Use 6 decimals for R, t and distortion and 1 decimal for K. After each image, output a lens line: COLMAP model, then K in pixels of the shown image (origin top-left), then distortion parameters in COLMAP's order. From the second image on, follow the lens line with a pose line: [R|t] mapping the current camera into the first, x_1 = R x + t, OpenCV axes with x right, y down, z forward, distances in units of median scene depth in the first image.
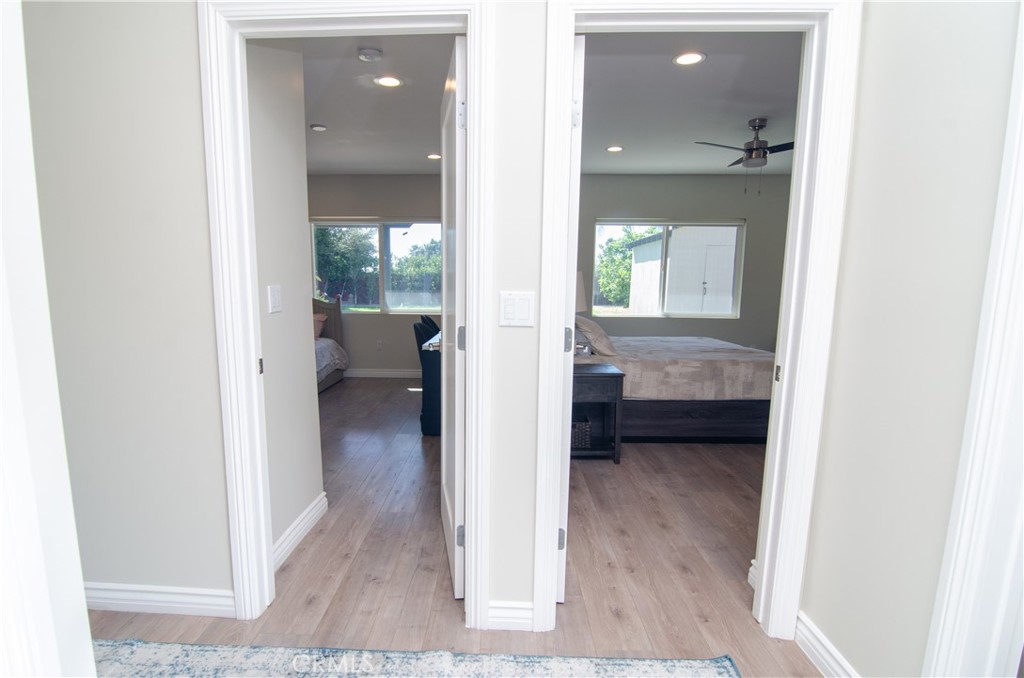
lens RADIAL K [[497.7, 0, 501.8], [0, 497.7, 349.1], [0, 0, 1]] dist [-0.017827, -0.001188]
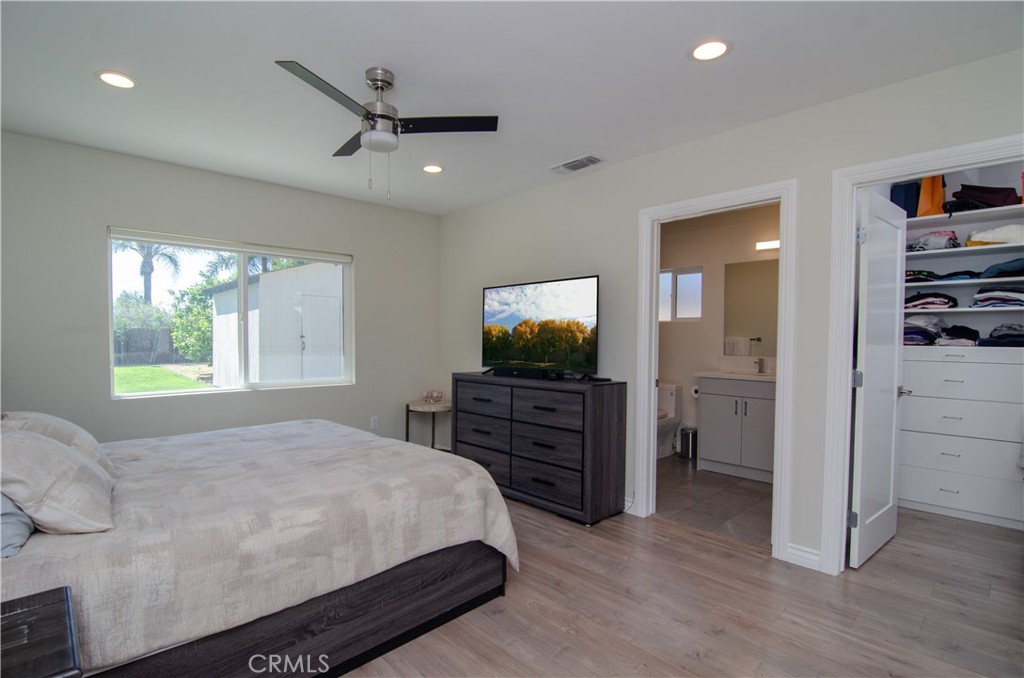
lens RADIAL K [[497.7, 0, 501.8], [0, 497.7, 349.1], [0, 0, 1]] dist [-0.017827, -0.001188]
pose [[0.717281, -0.032877, 0.696008, 0.124283], [0.104594, 0.992649, -0.060902, -0.049147], [-0.688889, 0.116482, 0.715446, 0.325259]]
